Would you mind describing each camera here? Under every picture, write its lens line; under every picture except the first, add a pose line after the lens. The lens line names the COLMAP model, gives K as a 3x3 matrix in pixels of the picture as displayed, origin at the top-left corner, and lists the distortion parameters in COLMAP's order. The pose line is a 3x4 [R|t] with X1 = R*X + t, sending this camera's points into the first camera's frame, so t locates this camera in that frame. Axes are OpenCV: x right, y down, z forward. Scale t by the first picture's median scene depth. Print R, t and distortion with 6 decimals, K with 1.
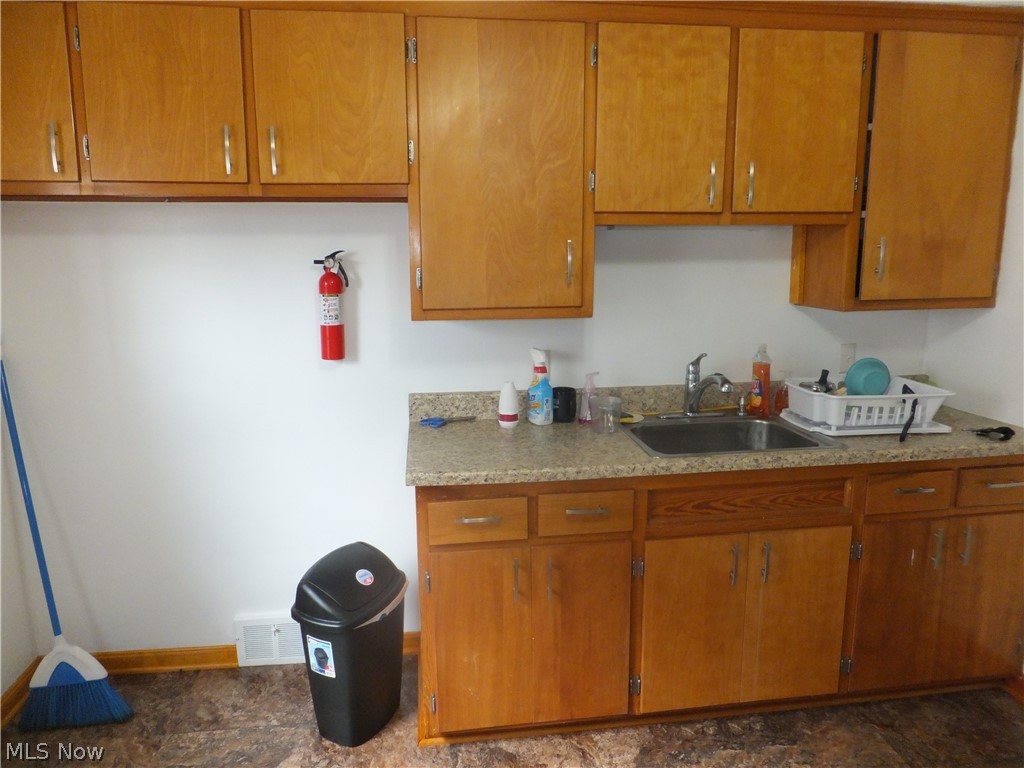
lens RADIAL K [[713.6, 0, 513.5], [0, 713.6, 375.3], [0, 0, 1]] dist [-0.025482, 0.001069]
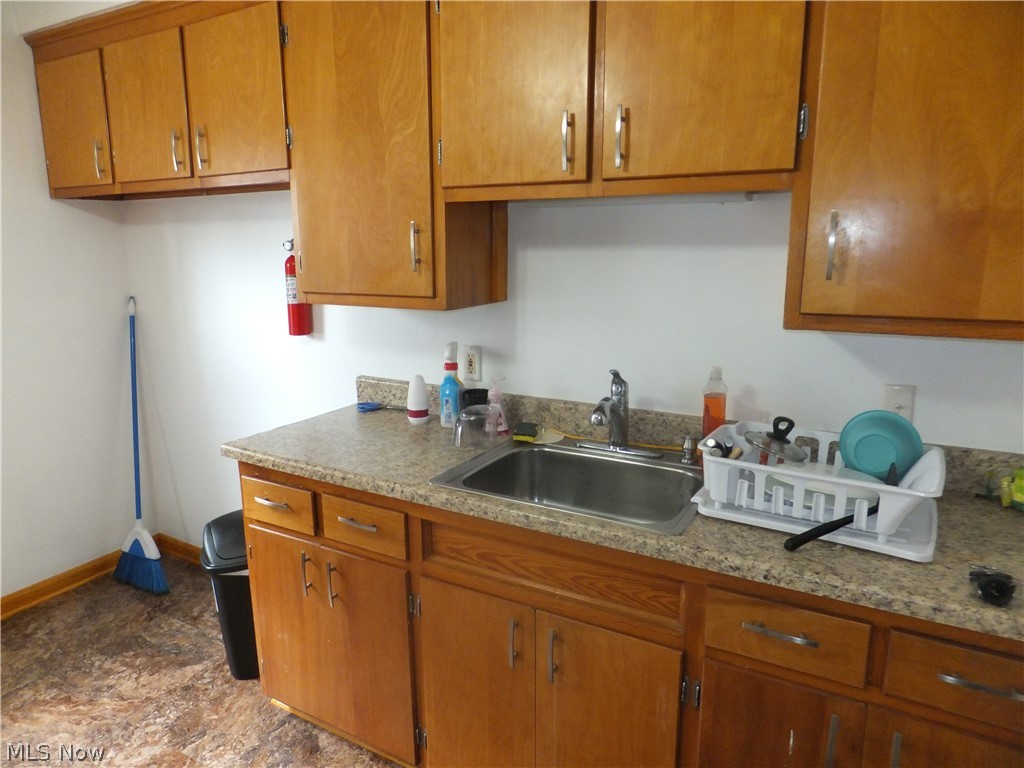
lens RADIAL K [[689.5, 0, 512.0], [0, 689.5, 384.0], [0, 0, 1]] dist [-0.026233, 0.001509]
pose [[0.782974, 0.128773, -0.608580, 0.711822], [-0.108467, 0.991613, 0.070272, -0.062623], [0.612525, 0.010989, 0.790375, 0.401428]]
